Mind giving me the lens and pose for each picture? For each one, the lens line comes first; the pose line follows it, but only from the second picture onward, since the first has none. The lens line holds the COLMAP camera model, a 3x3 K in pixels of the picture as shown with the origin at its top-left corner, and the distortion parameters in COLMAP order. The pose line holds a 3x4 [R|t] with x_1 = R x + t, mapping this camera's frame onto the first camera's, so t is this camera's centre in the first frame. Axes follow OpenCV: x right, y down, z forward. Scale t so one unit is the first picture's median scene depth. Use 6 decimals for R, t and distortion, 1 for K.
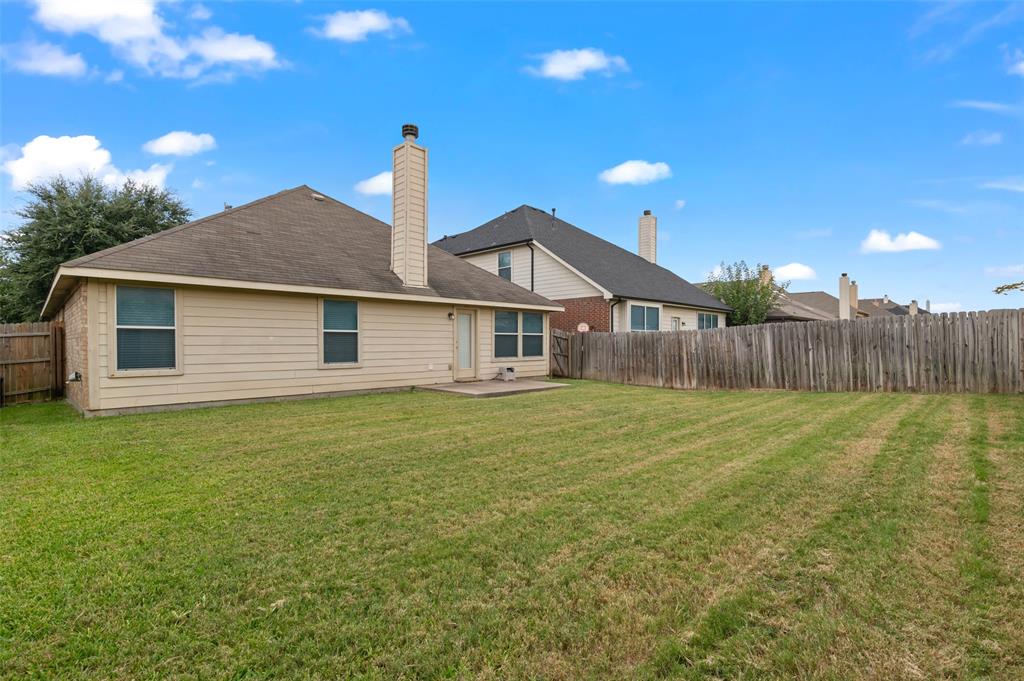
lens RADIAL K [[480.9, 0, 517.4], [0, 480.9, 338.0], [0, 0, 1]] dist [-0.012988, 0.002531]
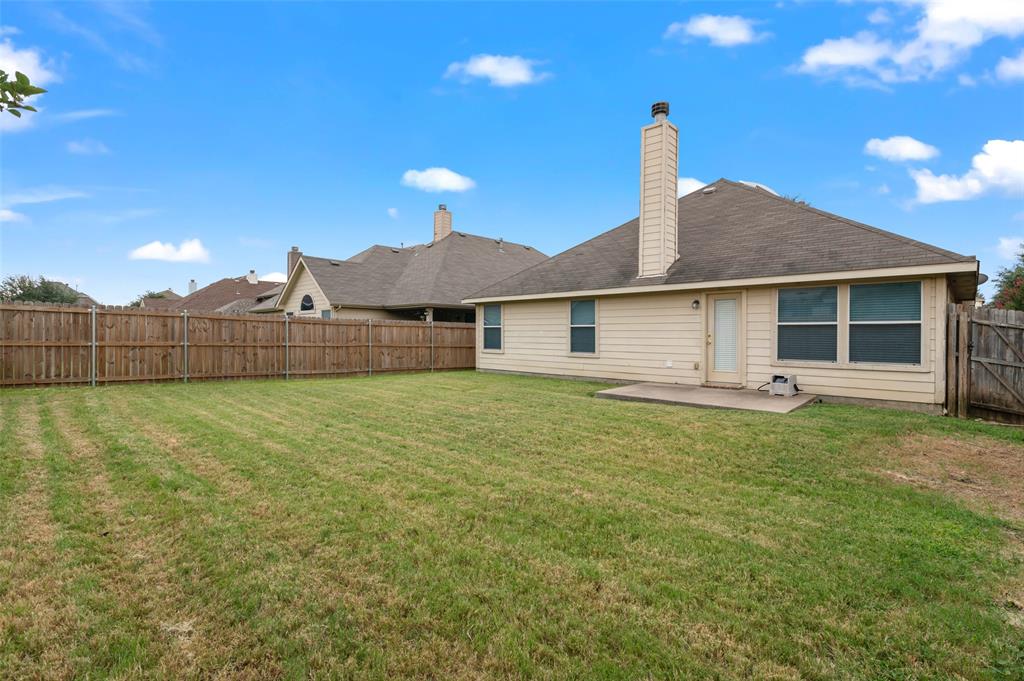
lens RADIAL K [[480.9, 0, 515.8], [0, 480.9, 338.4], [0, 0, 1]] dist [-0.012988, 0.002531]
pose [[0.001276, 0.007646, -0.999970, 0.732813], [0.002810, 0.999967, 0.007649, 0.006179], [0.999995, -0.002820, 0.001255, 0.741507]]
